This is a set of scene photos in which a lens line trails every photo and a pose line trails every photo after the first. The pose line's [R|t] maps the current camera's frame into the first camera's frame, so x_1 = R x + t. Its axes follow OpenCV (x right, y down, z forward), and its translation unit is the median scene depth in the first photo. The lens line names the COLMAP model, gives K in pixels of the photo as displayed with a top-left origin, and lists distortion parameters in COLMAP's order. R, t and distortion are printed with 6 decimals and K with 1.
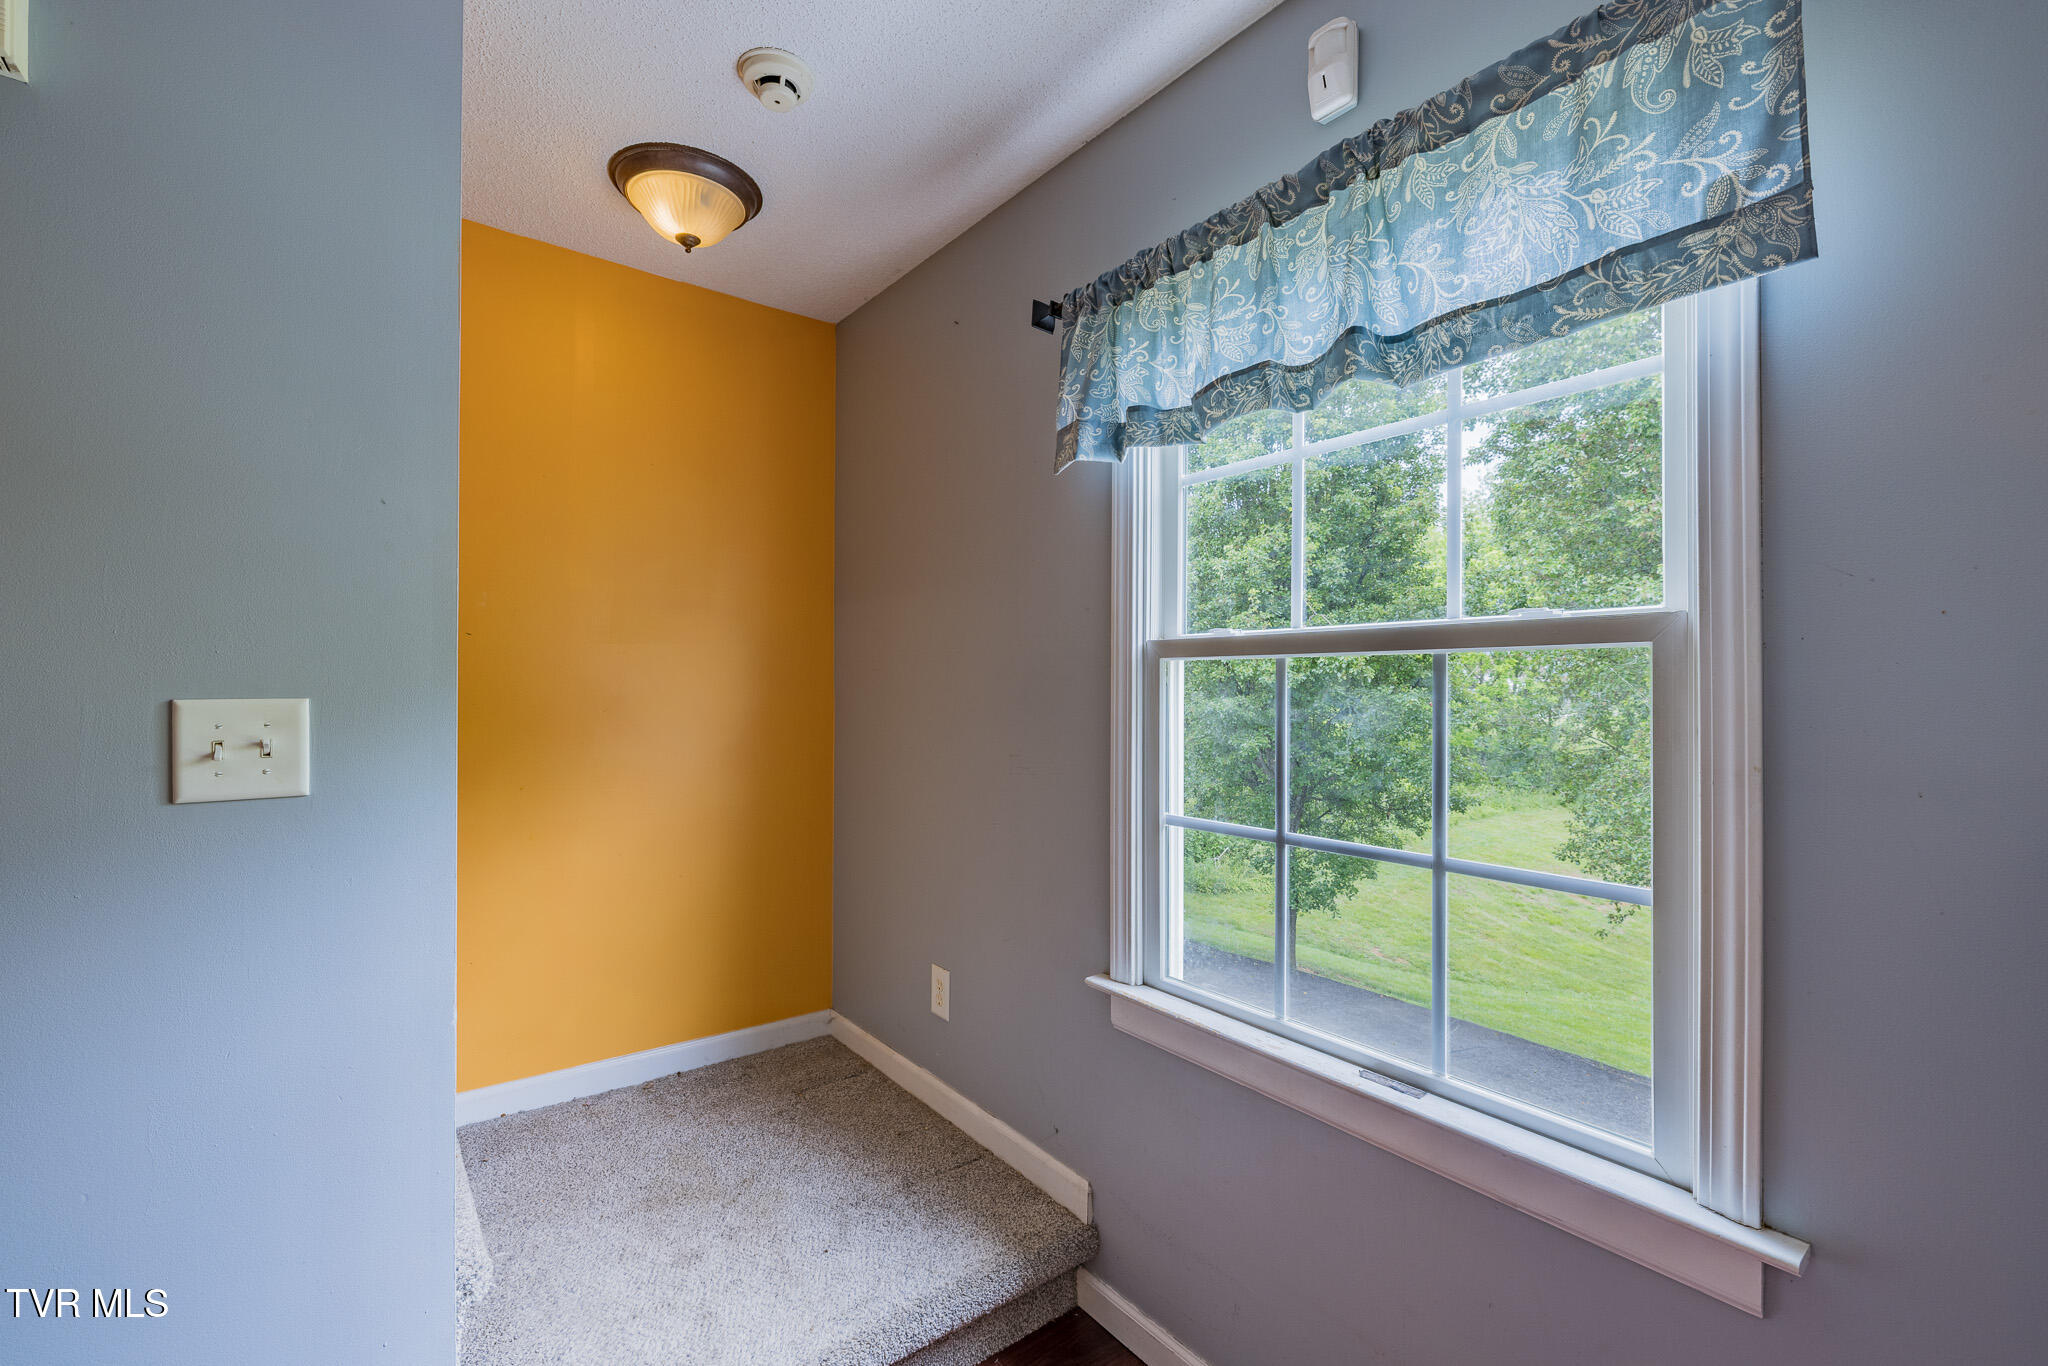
lens RADIAL K [[856.2, 0, 1045.6], [0, 856.2, 685.2], [0, 0, 1]] dist [-0.002482, 0.001168]
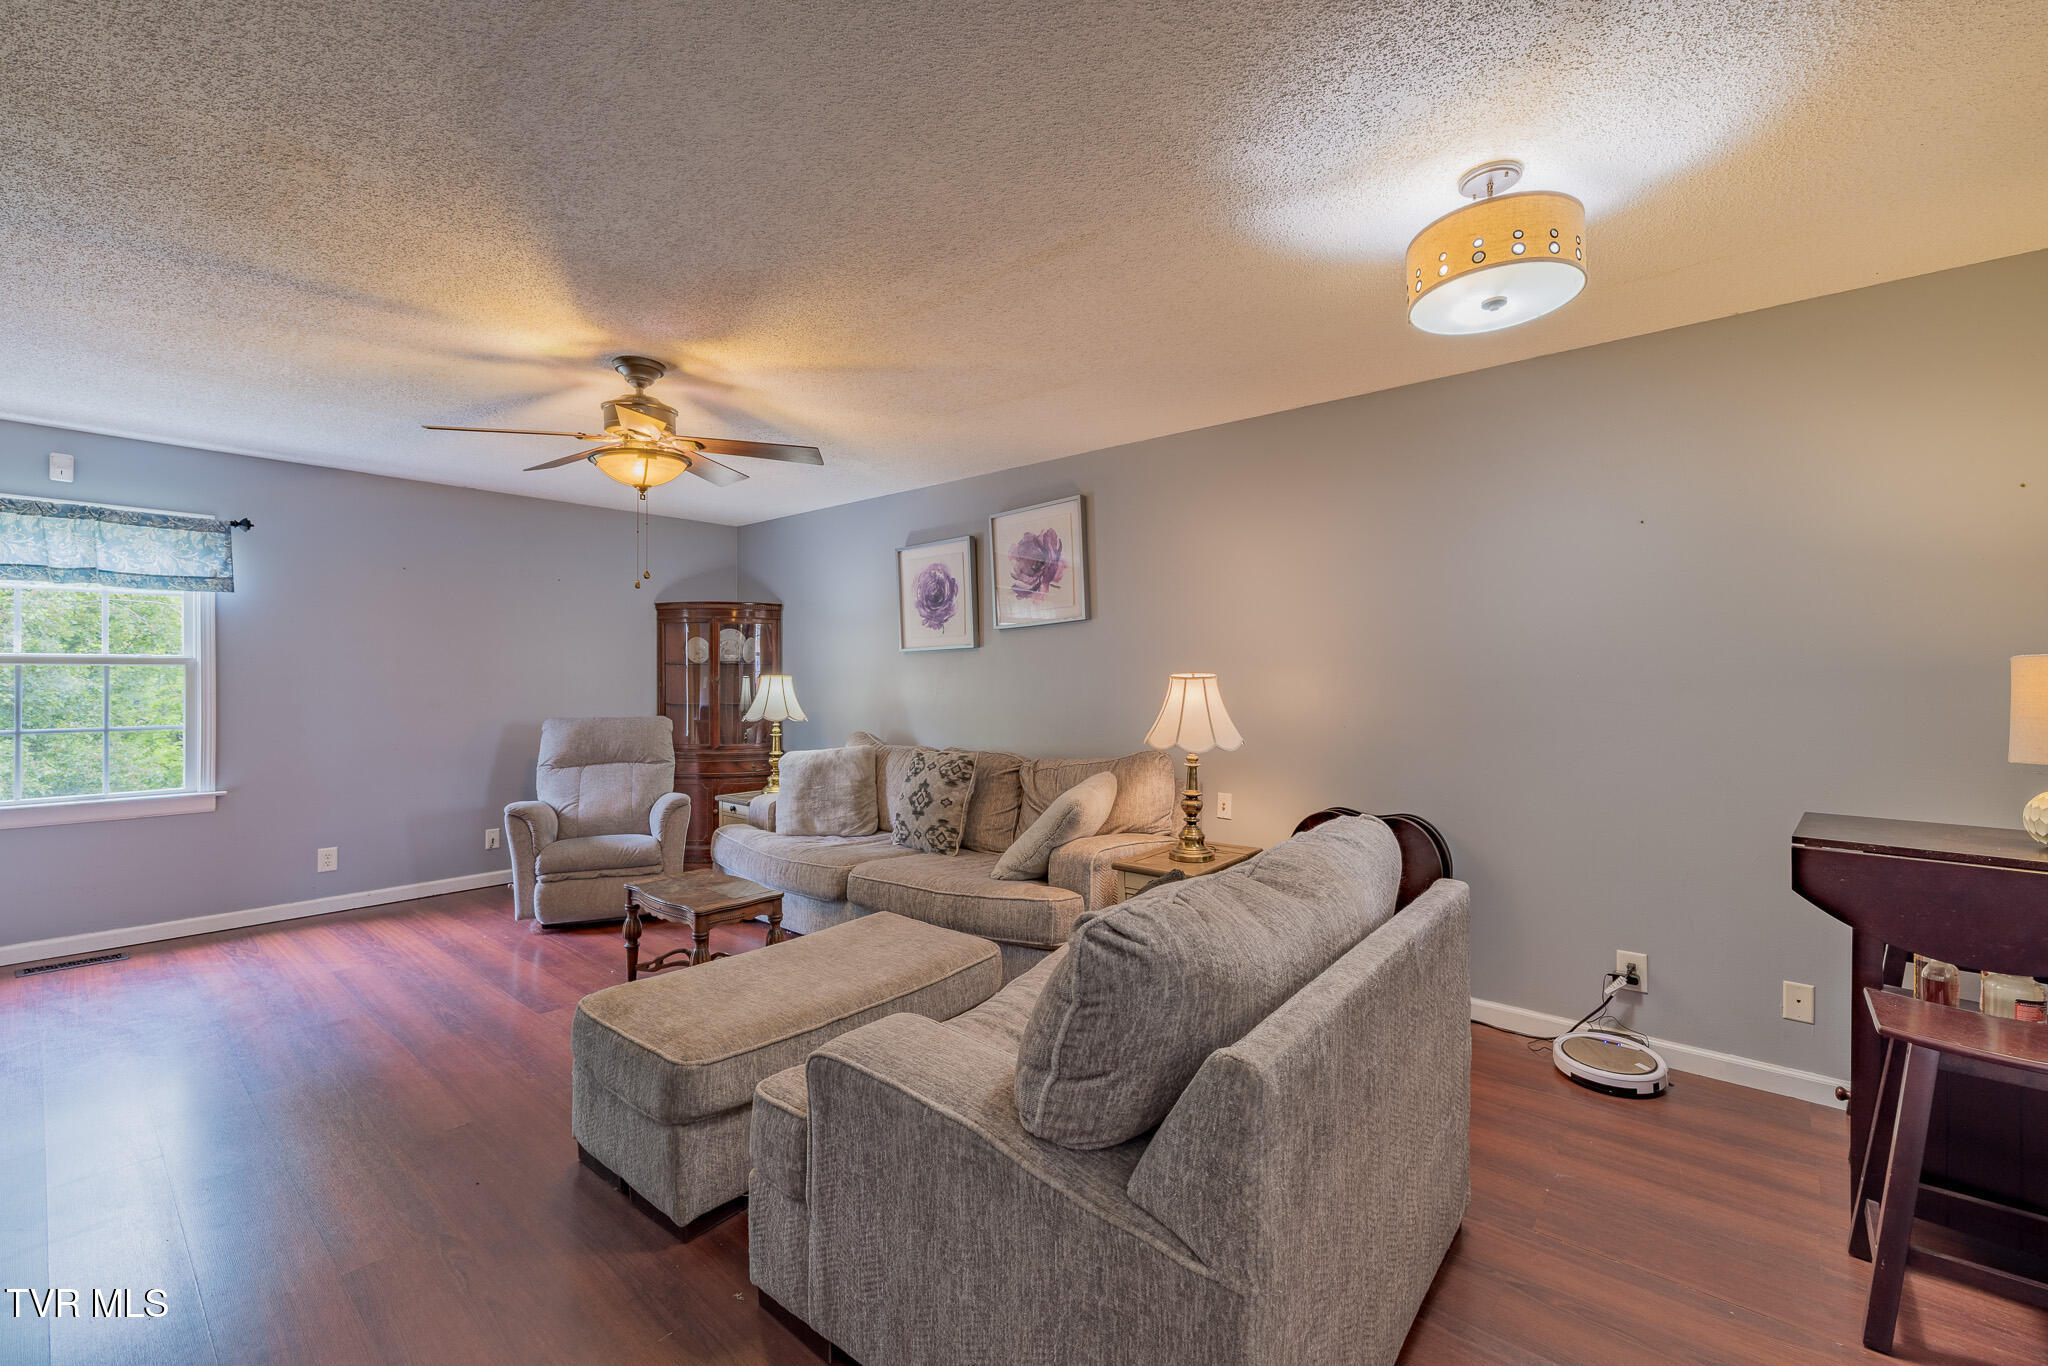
lens RADIAL K [[856.2, 0, 1030.2], [0, 856.2, 673.7], [0, 0, 1]] dist [-0.002482, 0.001168]
pose [[-0.174892, 0.004939, 0.984575, -3.597332], [0.000530, 0.999988, -0.004923, 0.014209], [-0.984587, -0.000339, -0.174892, -2.029366]]
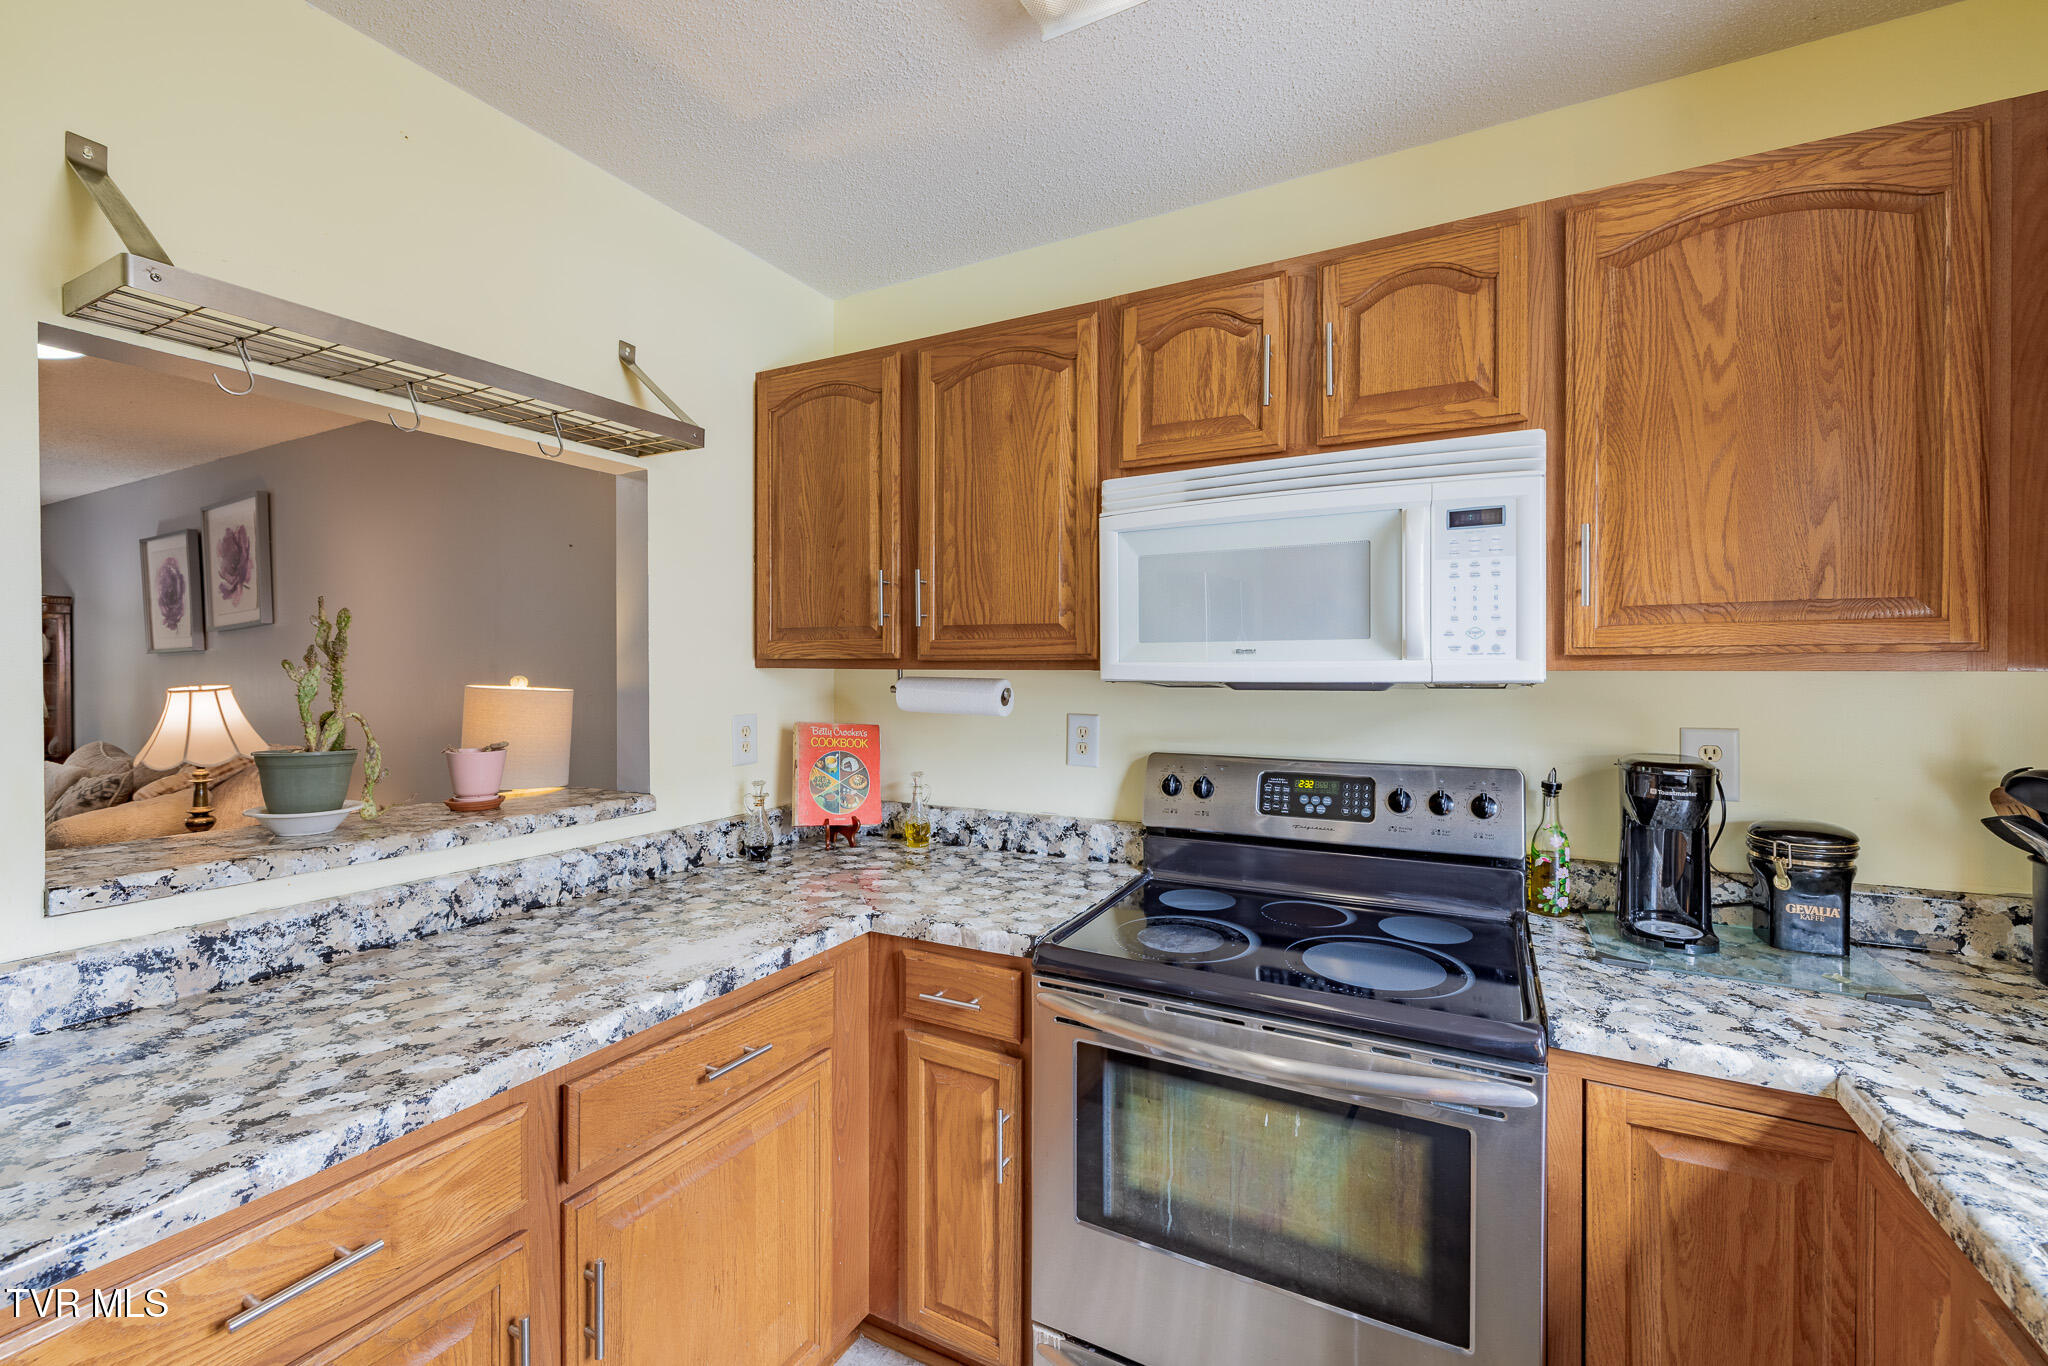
lens RADIAL K [[856.2, 0, 1012.3], [0, 856.2, 674.5], [0, 0, 1]] dist [-0.002482, 0.001168]
pose [[-0.395090, -0.008749, 0.918601, -4.417995], [0.001115, 0.999949, 0.010003, -0.061057], [-0.918642, 0.004976, -0.395061, -4.362076]]
